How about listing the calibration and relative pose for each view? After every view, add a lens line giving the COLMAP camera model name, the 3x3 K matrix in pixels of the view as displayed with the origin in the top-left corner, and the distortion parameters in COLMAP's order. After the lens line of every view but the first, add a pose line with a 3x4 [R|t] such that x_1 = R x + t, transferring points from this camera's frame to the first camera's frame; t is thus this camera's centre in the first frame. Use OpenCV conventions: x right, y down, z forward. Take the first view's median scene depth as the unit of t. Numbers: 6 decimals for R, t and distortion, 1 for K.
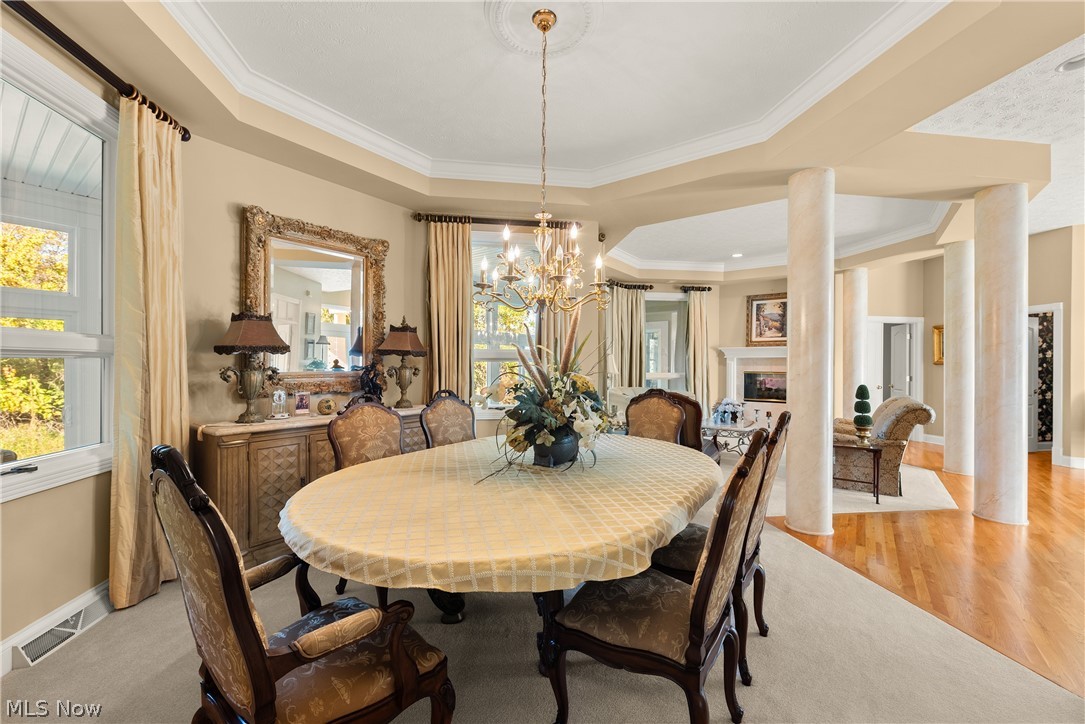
lens RADIAL K [[430.9, 0, 542.6], [0, 430.9, 368.3], [0, 0, 1]] dist [0.003145, -0.001642]
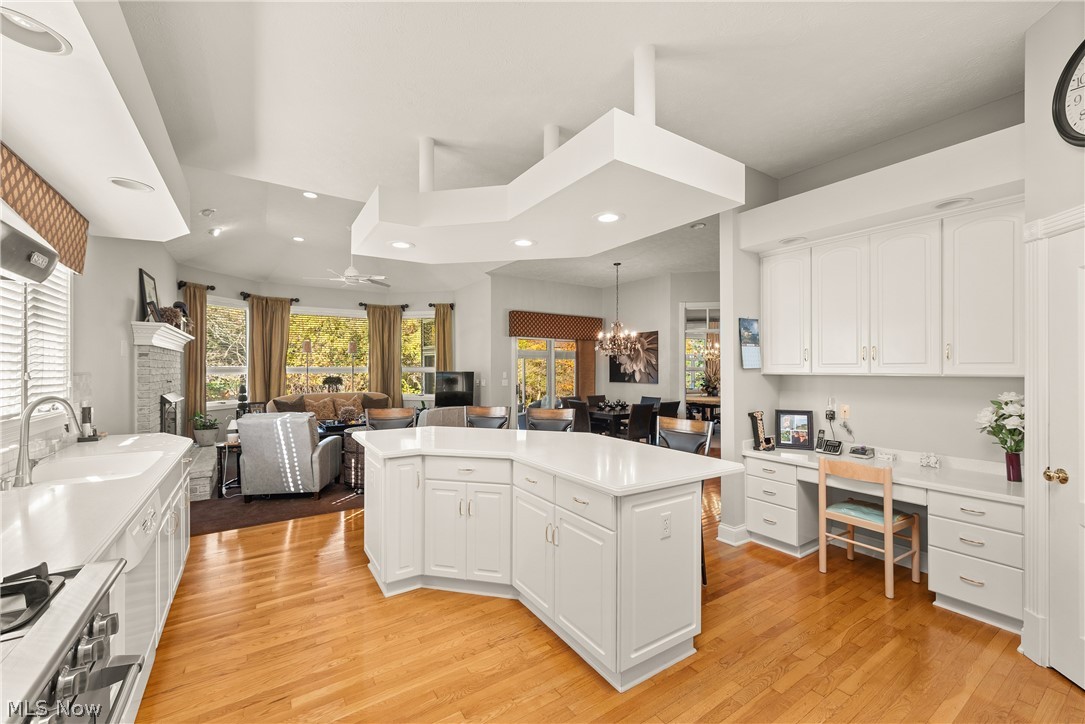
lens RADIAL K [[430.9, 0, 536.5], [0, 430.9, 365.1], [0, 0, 1]] dist [0.003145, -0.001642]
pose [[0.935238, -0.006706, -0.353956, -0.075352], [0.000040, 0.999823, -0.018838, -0.007020], [0.354020, 0.017604, 0.935072, -3.126995]]
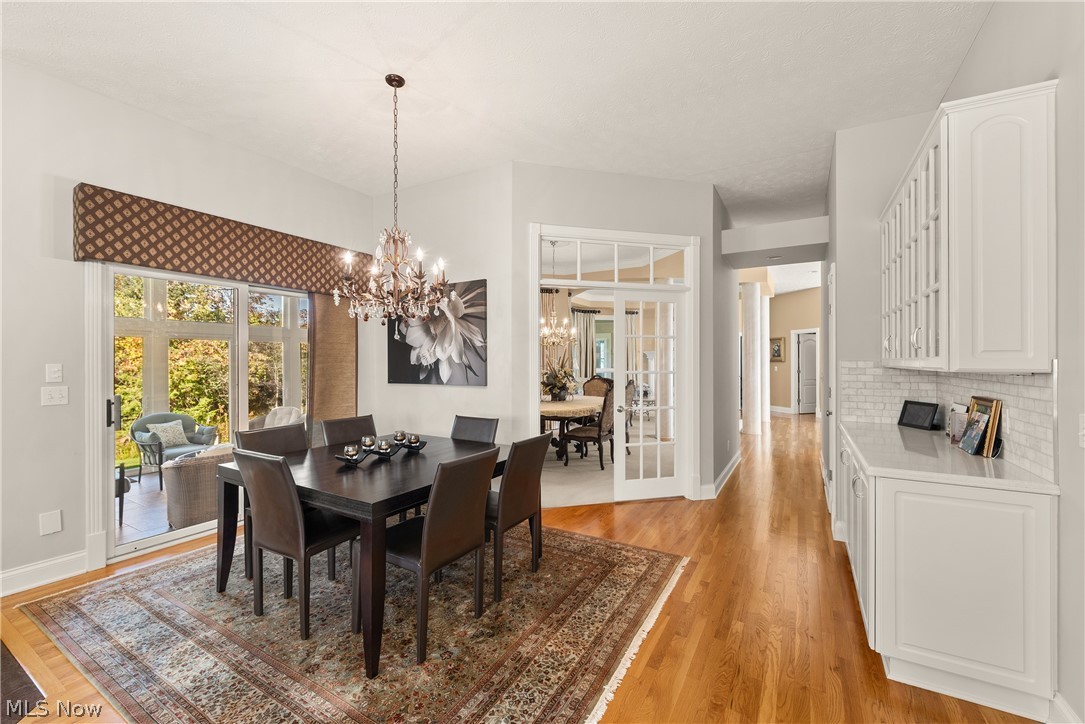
lens RADIAL K [[446.2, 0, 541.4], [0, 446.2, 361.8], [0, 0, 1]] dist [0.003947, -0.000331]
pose [[0.994926, -0.006504, 0.100398, -0.313119], [0.007370, 0.999939, -0.008260, -0.003797], [-0.100338, 0.008958, 0.994913, -1.568054]]
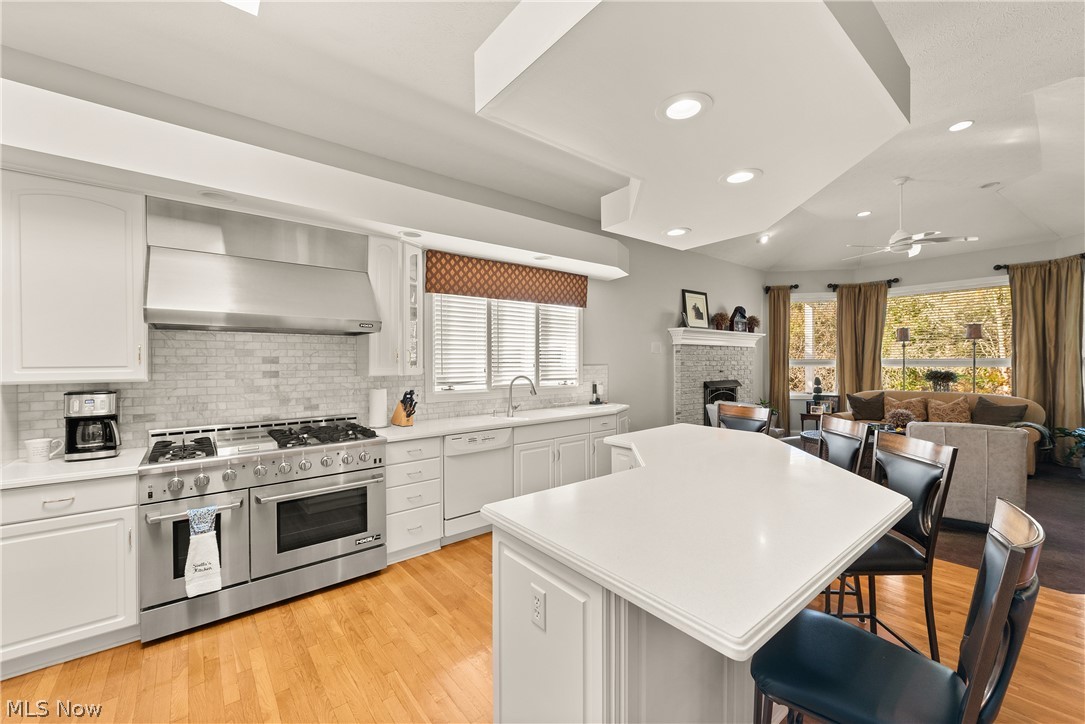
lens RADIAL K [[430.9, 0, 544.3], [0, 430.9, 364.0], [0, 0, 1]] dist [0.003145, -0.001642]
pose [[-0.257557, 0.003094, -0.966258, 0.354671], [-0.008505, 0.999949, 0.005468, -0.017727], [0.966226, 0.009626, -0.257518, -2.194844]]
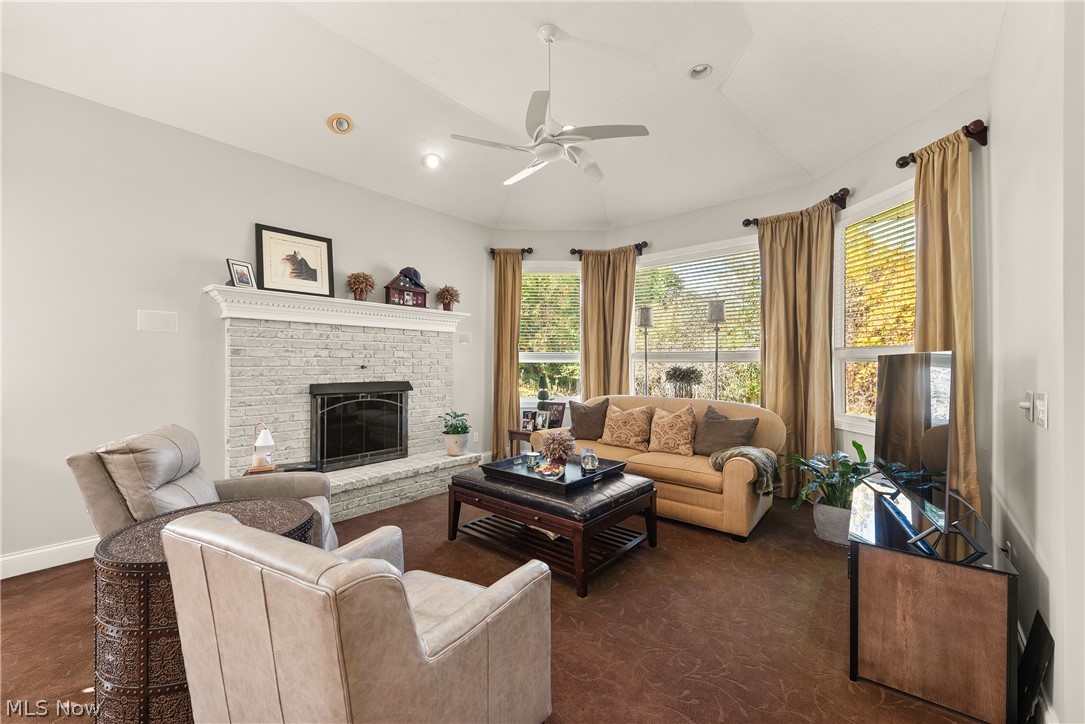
lens RADIAL K [[430.9, 0, 544.8], [0, 430.9, 363.2], [0, 0, 1]] dist [0.003145, -0.001642]
pose [[-0.072245, -0.003211, -0.997382, -0.863801], [-0.013720, 0.999903, -0.002226, 0.010024], [0.997293, 0.013523, -0.072282, -1.038703]]
